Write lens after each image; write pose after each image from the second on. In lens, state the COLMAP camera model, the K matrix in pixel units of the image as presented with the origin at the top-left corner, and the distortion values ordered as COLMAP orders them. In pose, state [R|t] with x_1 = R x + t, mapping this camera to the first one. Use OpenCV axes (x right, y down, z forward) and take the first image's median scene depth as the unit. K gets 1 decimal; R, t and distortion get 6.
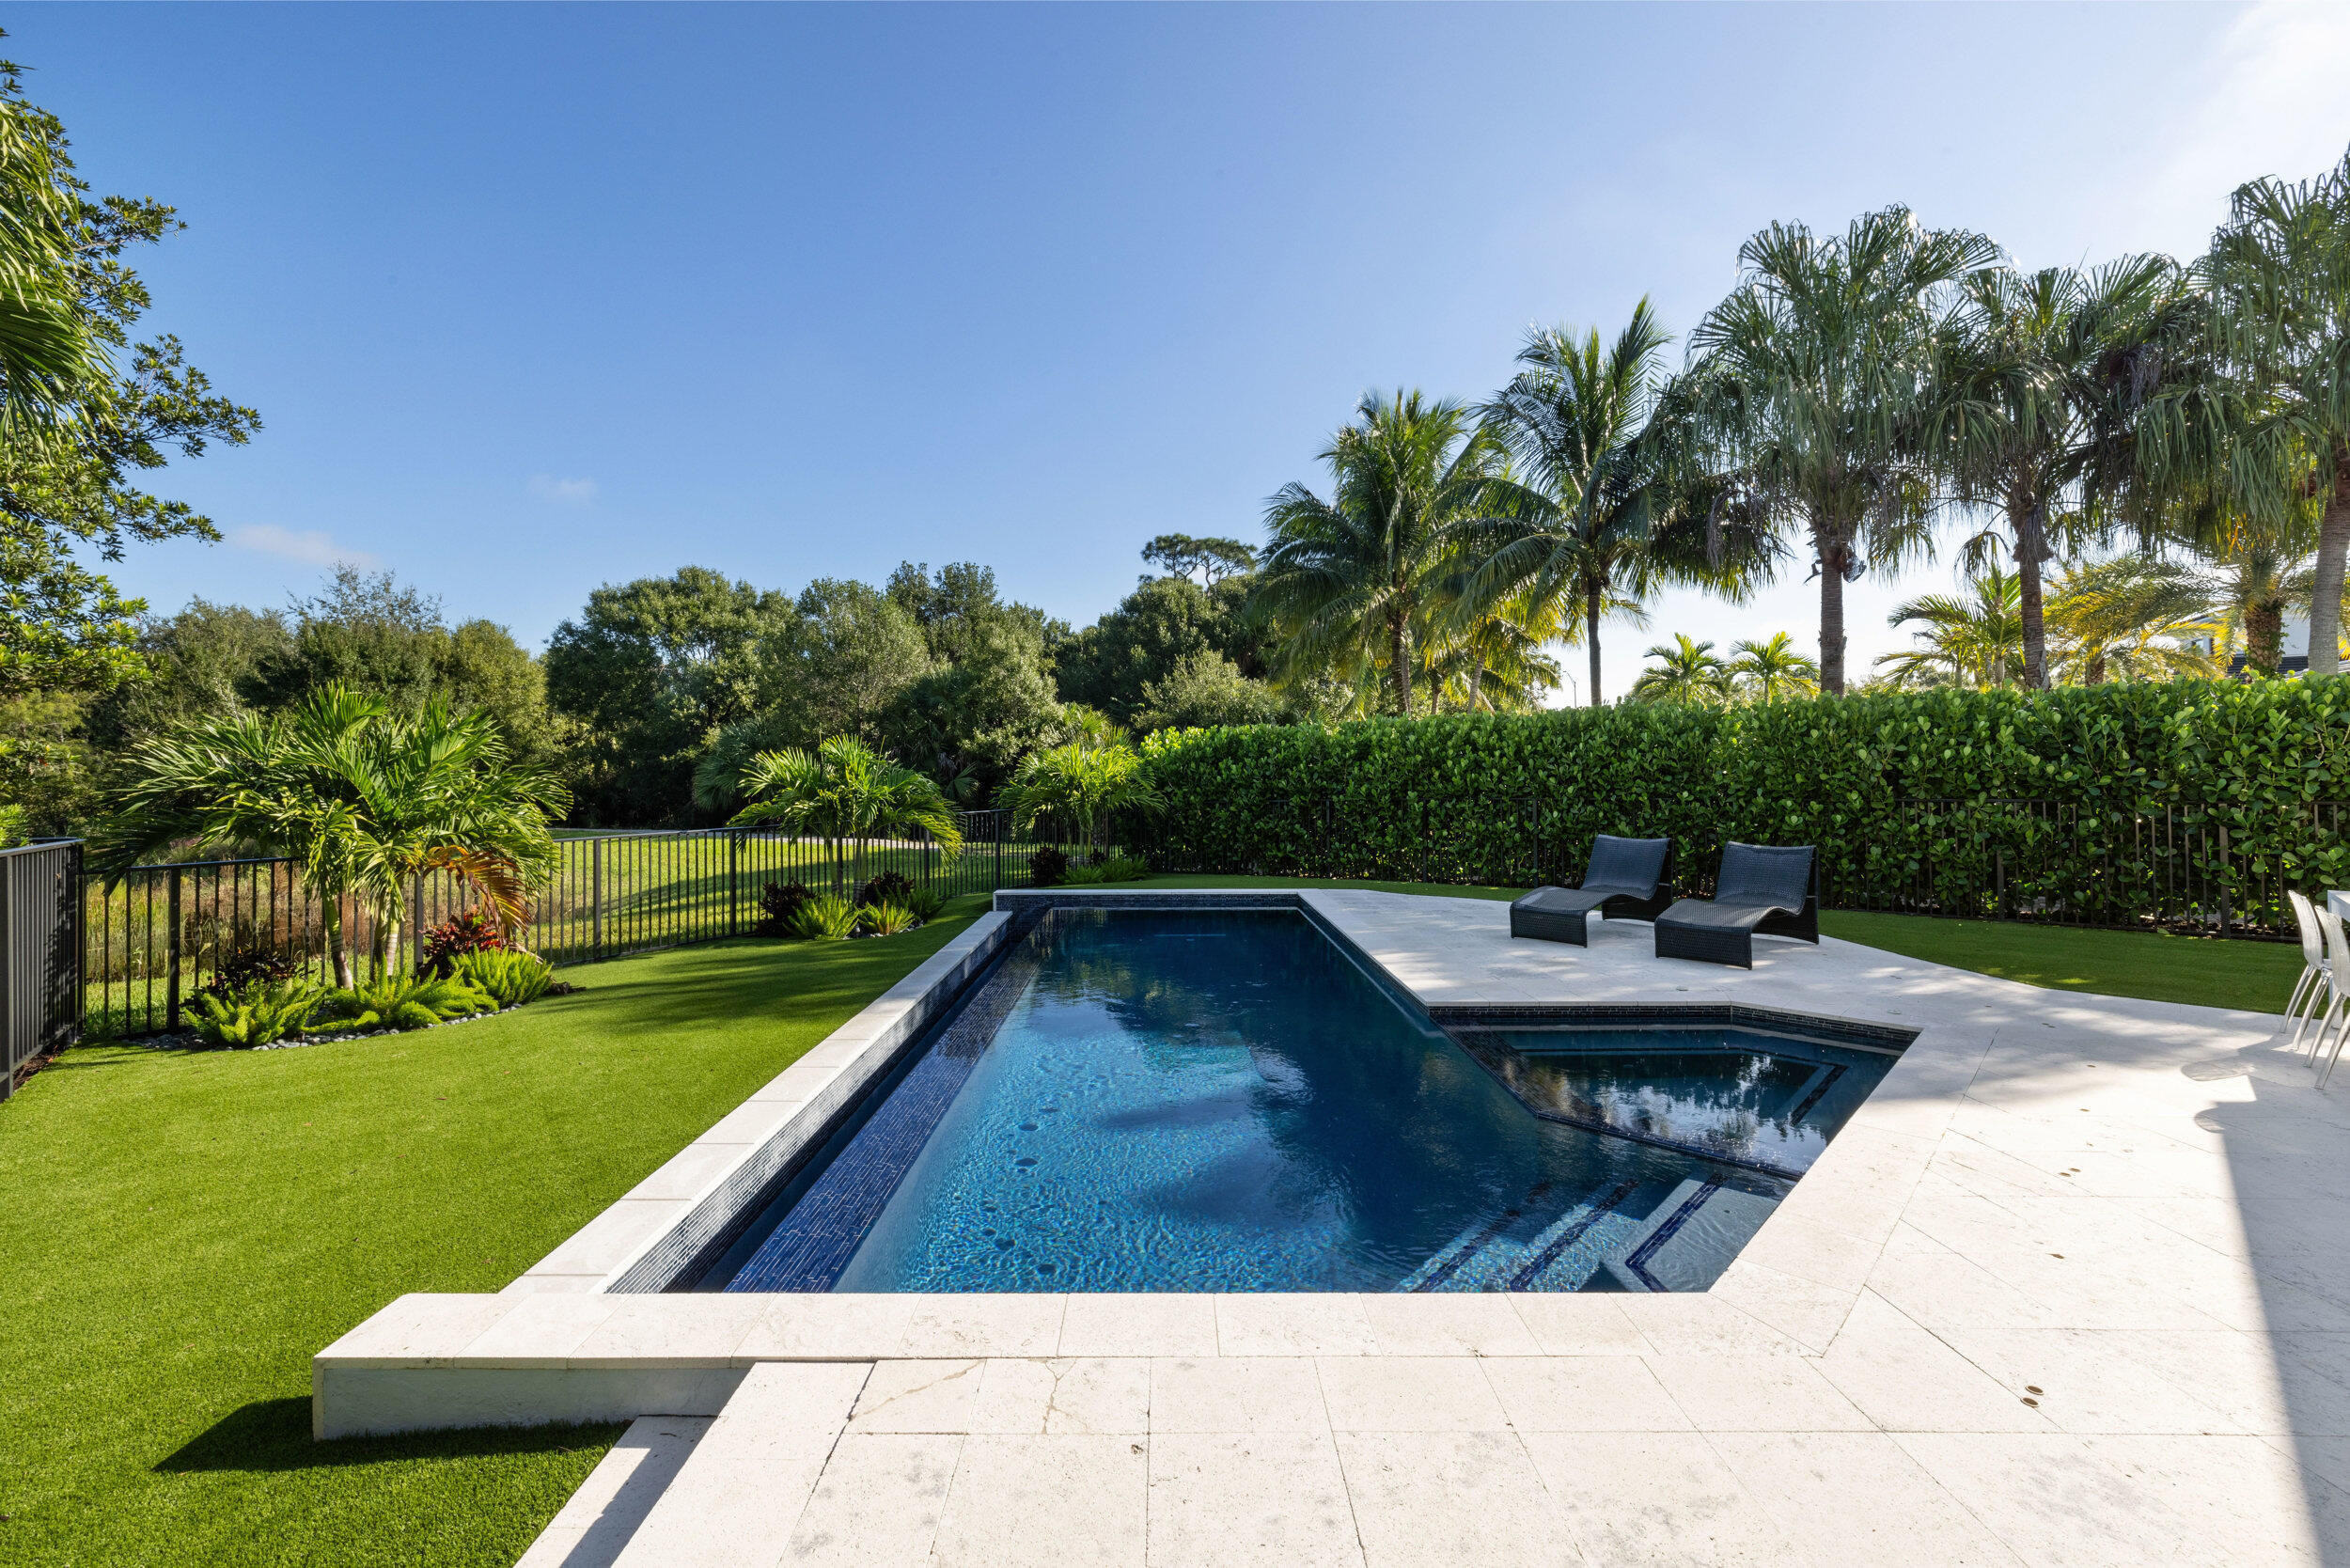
lens RADIAL K [[972.0, 0, 1180.7], [0, 972.0, 777.3], [0, 0, 1]] dist [-0.000622, 0.000084]
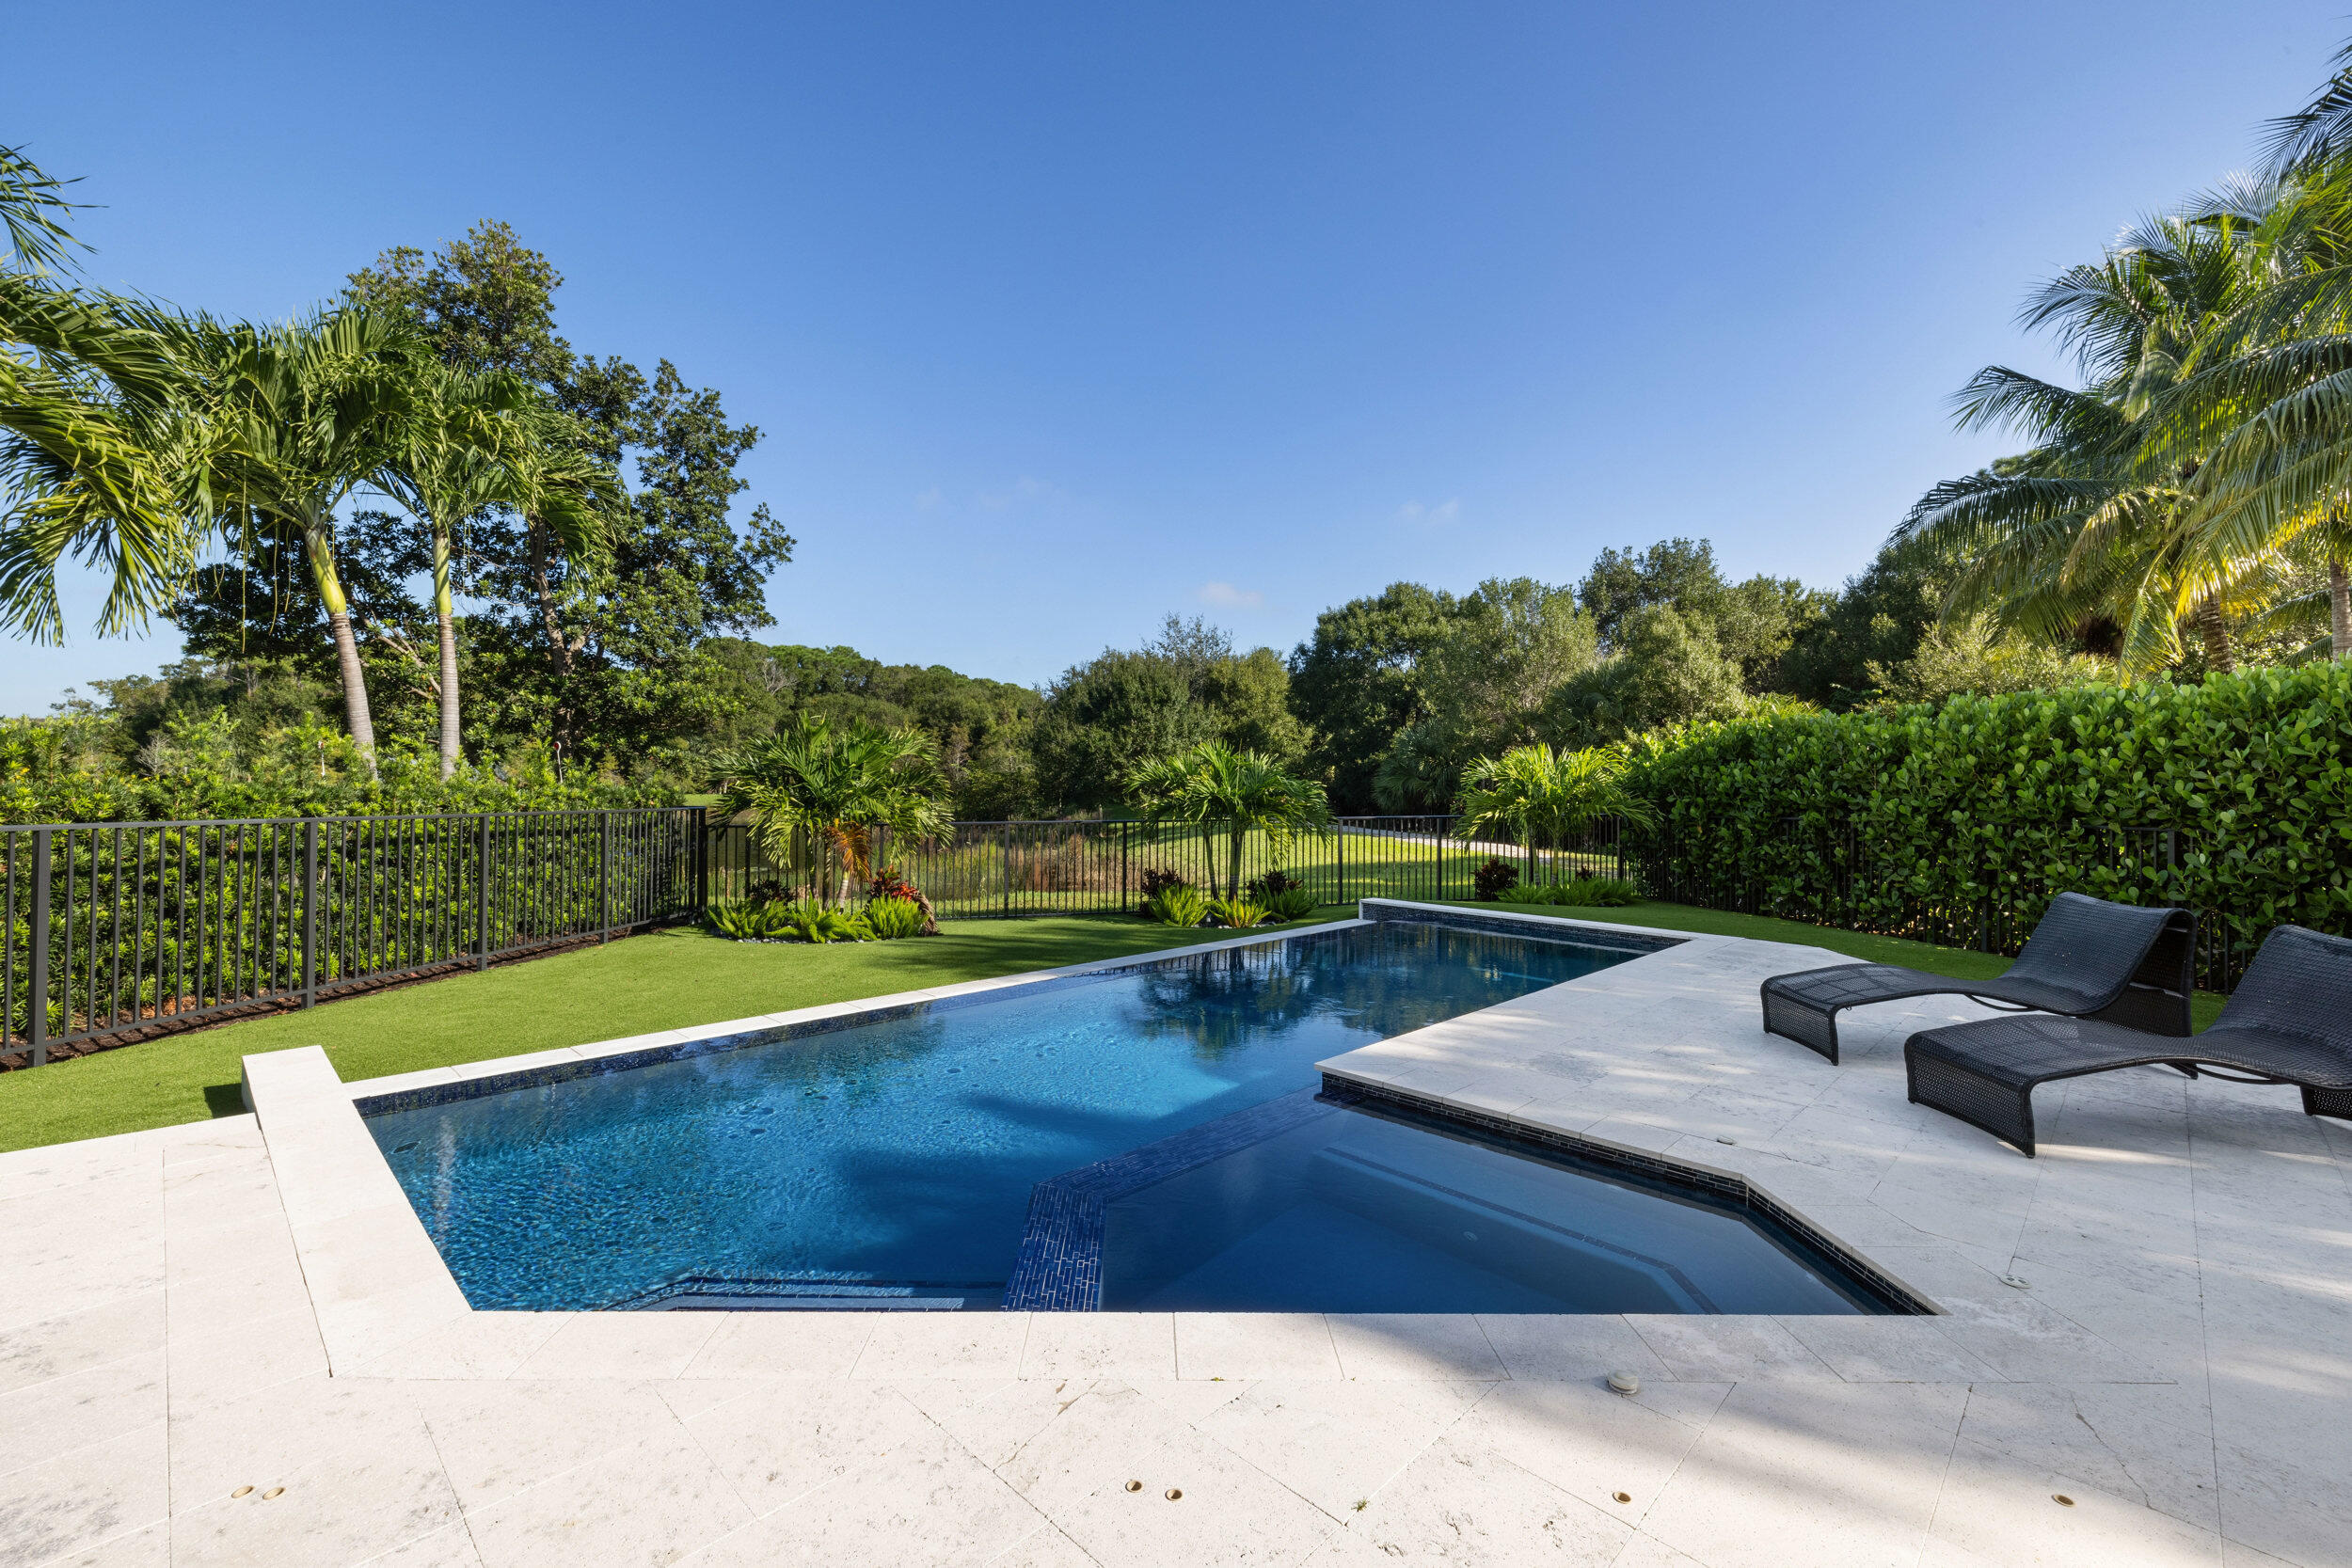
lens RADIAL K [[995.3, 0, 1170.7], [0, 995.3, 776.3], [0, 0, 1]] dist [0.000416, 0.000480]
pose [[0.712931, 0.011120, -0.701146, 0.110490], [-0.014326, 0.999897, 0.001291, -0.000720], [0.701088, 0.009124, 0.713017, 0.049383]]
